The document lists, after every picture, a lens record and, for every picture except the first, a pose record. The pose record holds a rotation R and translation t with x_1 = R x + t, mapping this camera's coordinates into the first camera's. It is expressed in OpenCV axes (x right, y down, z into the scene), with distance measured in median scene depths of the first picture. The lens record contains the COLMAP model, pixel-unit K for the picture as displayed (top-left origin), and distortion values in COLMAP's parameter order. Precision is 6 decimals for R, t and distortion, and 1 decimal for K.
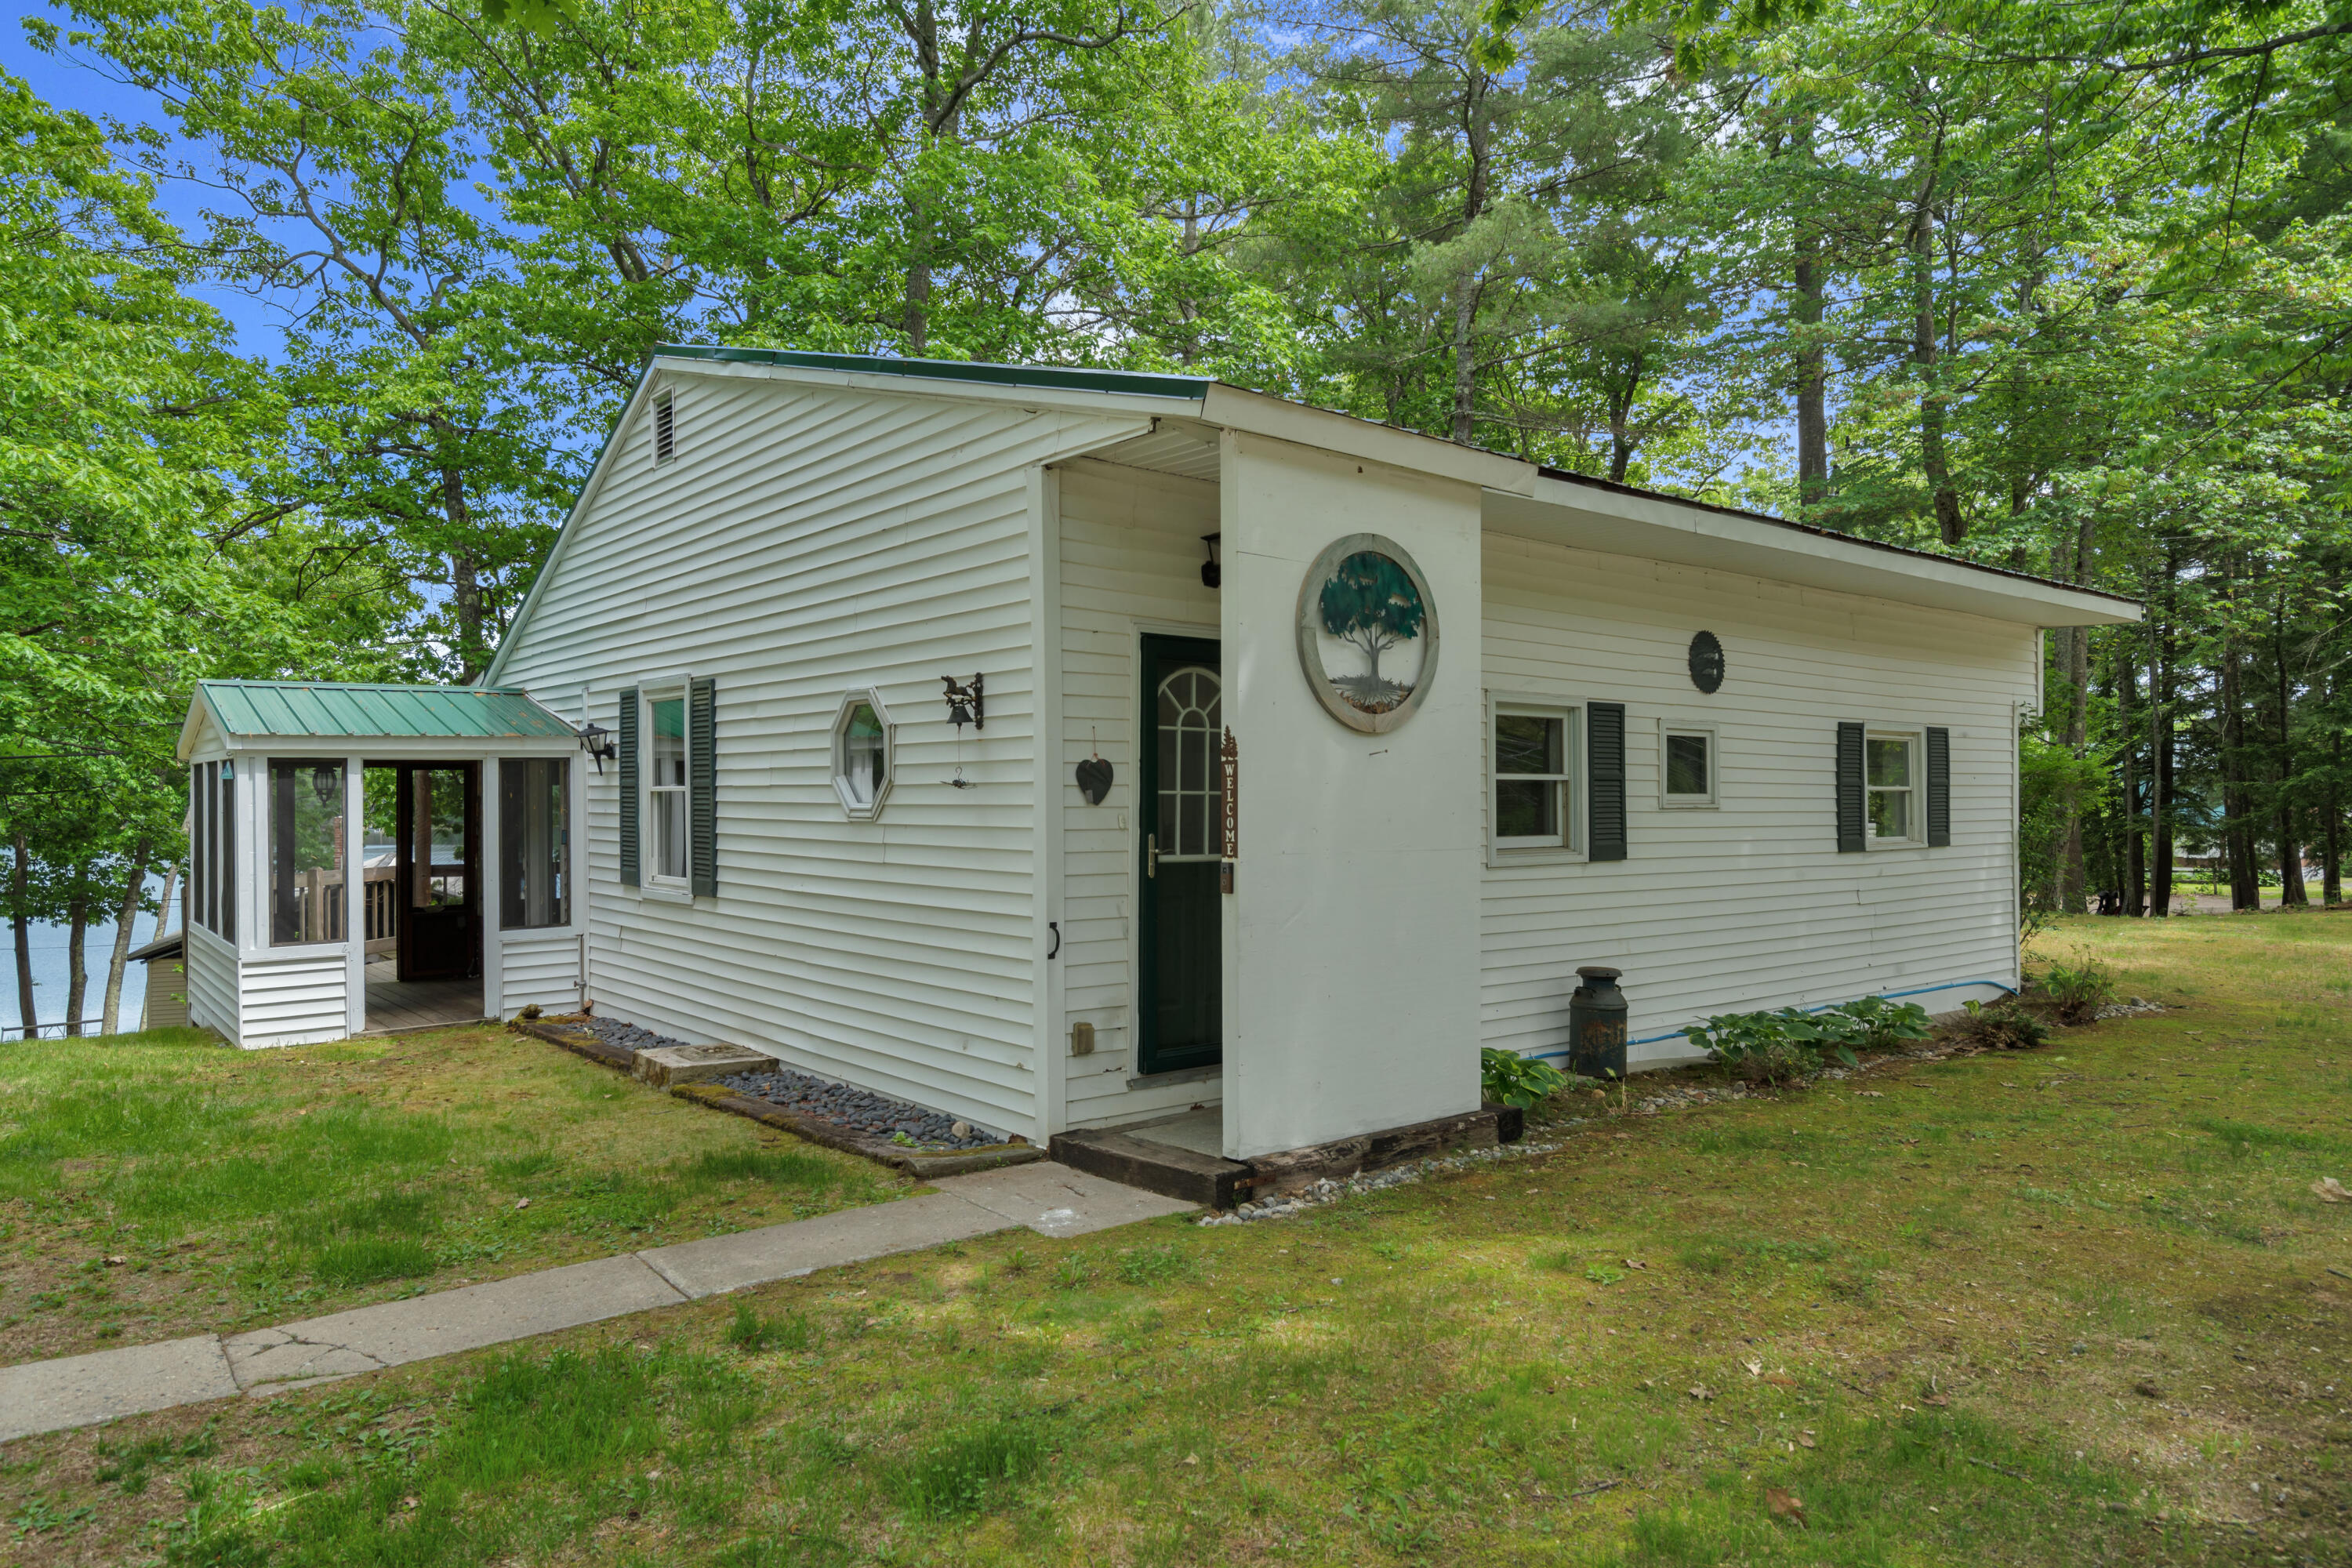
lens RADIAL K [[1493.3, 0, 1170.8], [0, 1493.3, 802.8], [0, 0, 1]] dist [0.009161, -0.001111]
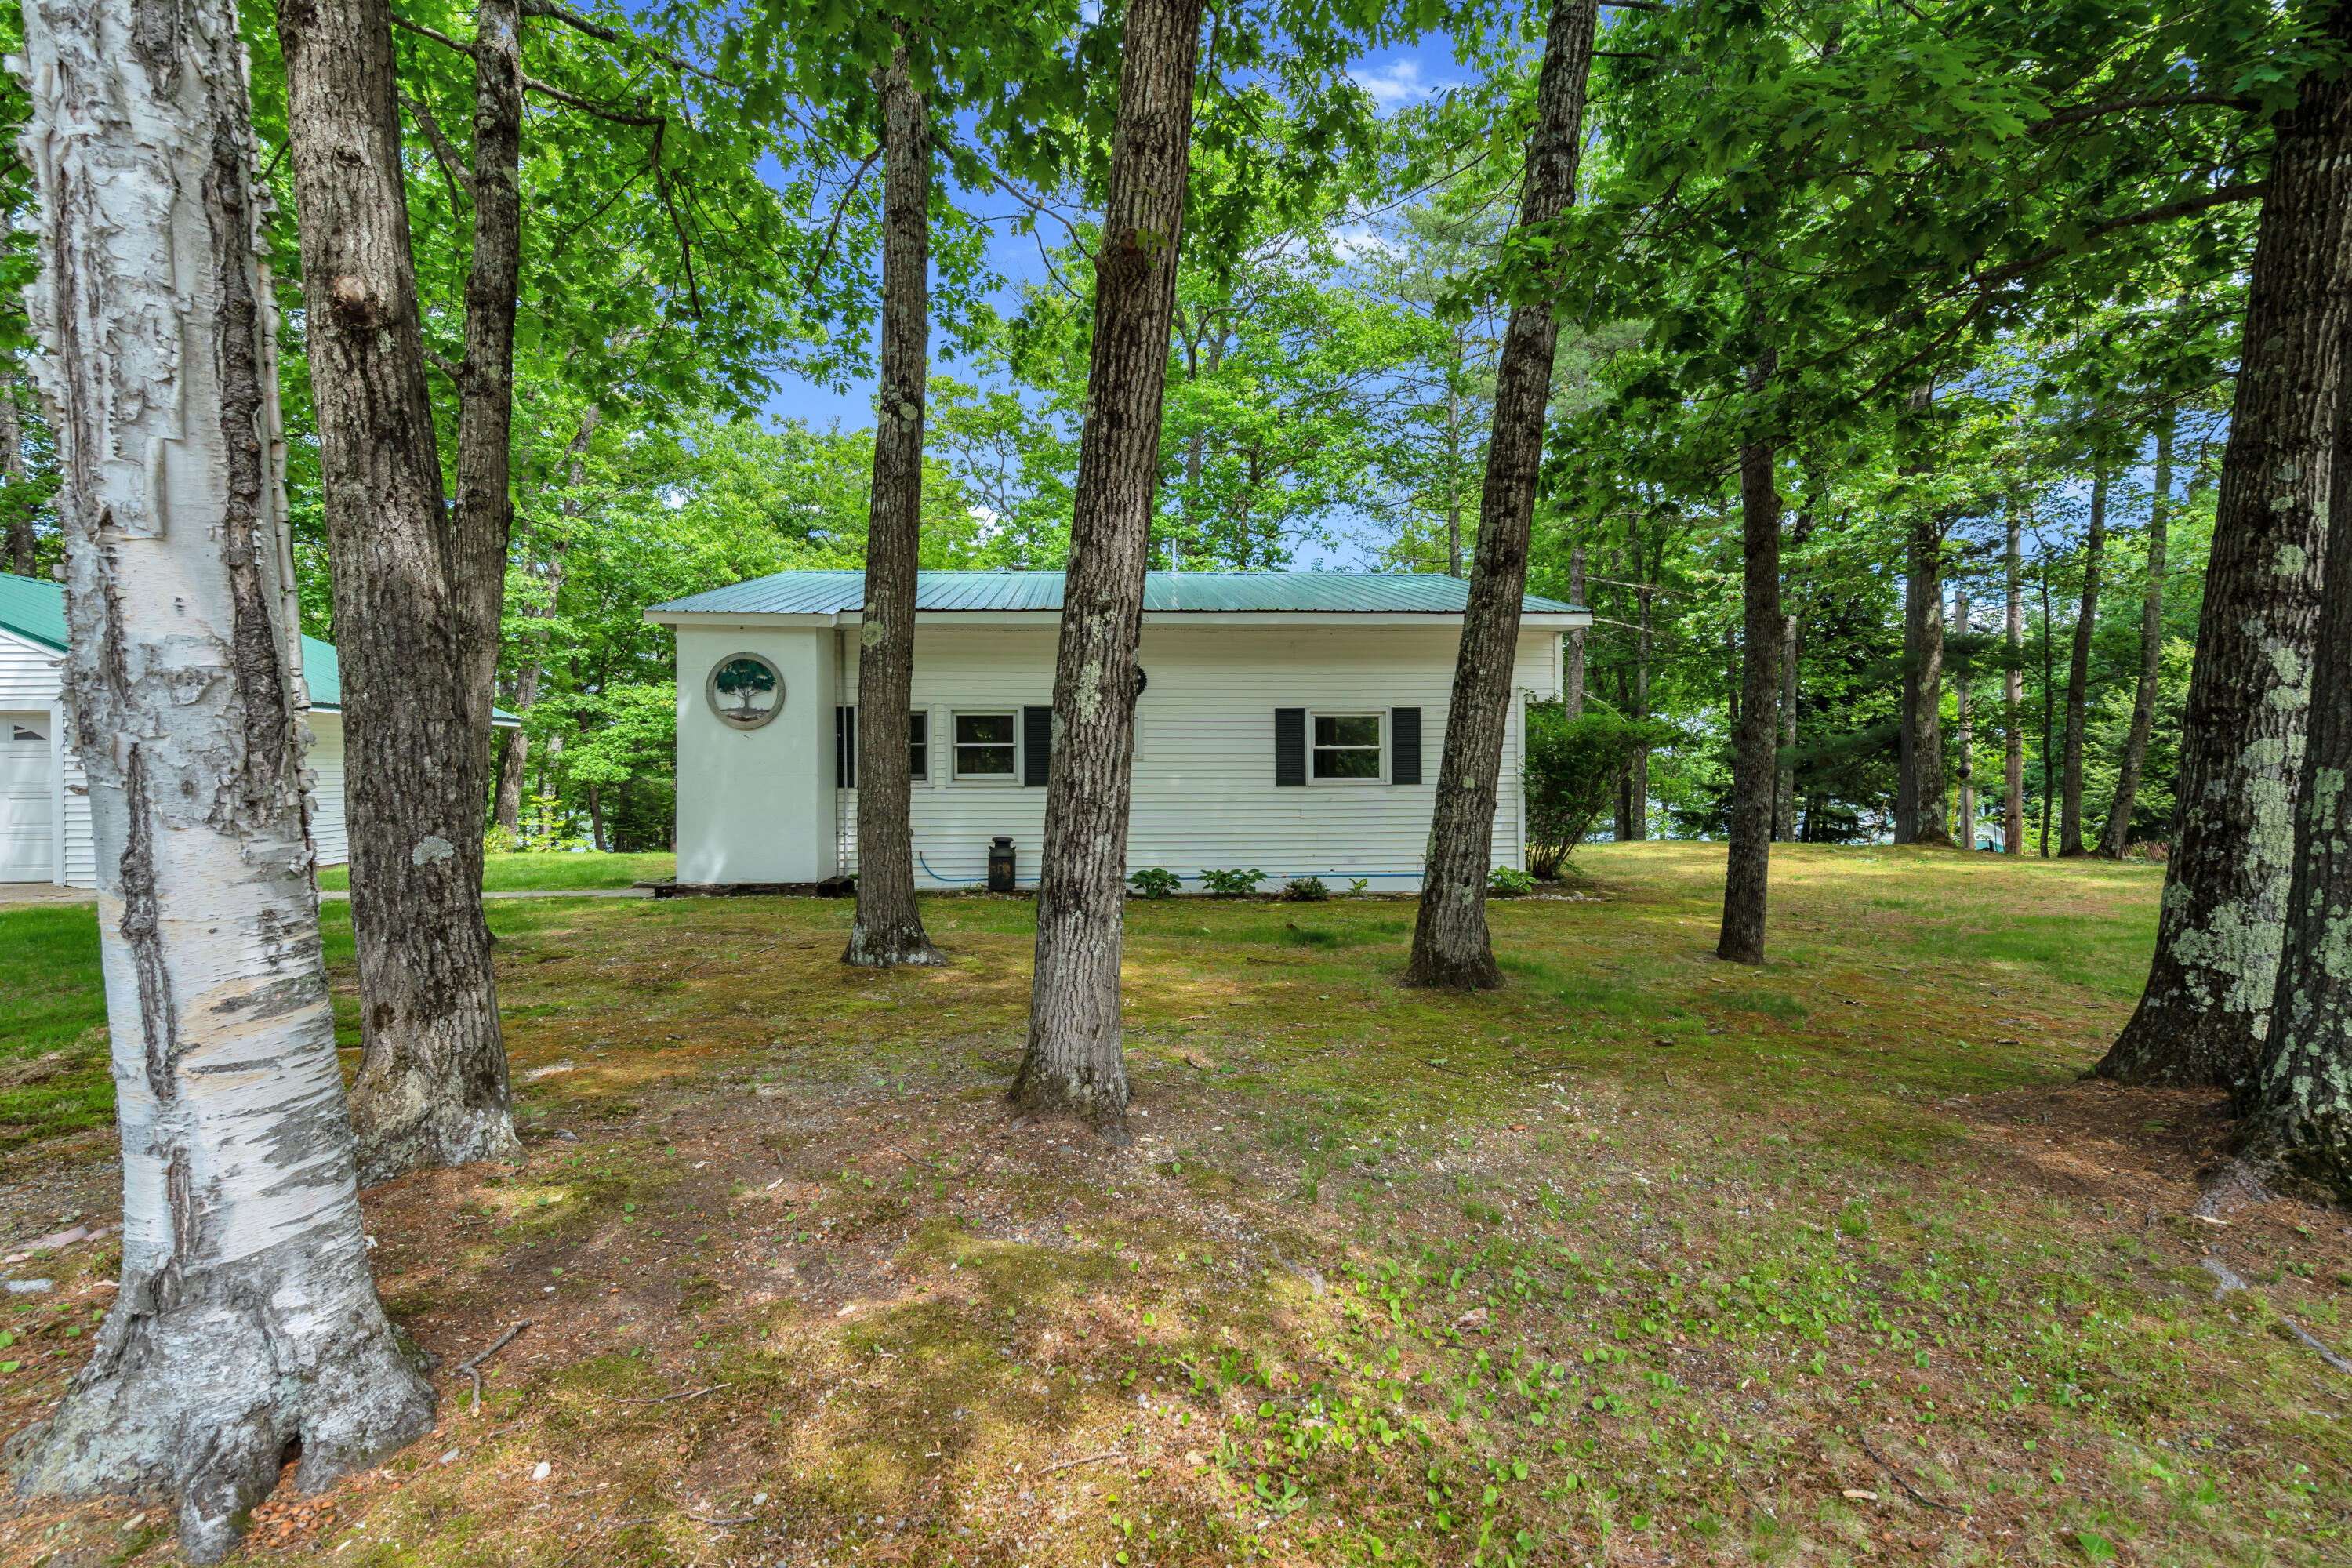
lens RADIAL K [[1077.8, 0, 1186.0], [0, 1077.8, 774.1], [0, 0, 1]] dist [0.000231, -0.000007]
pose [[0.851428, -0.004677, -0.524450, 1.073181], [0.005569, 0.999984, 0.000122, 0.021273], [0.524441, -0.003025, 0.851441, -0.114433]]
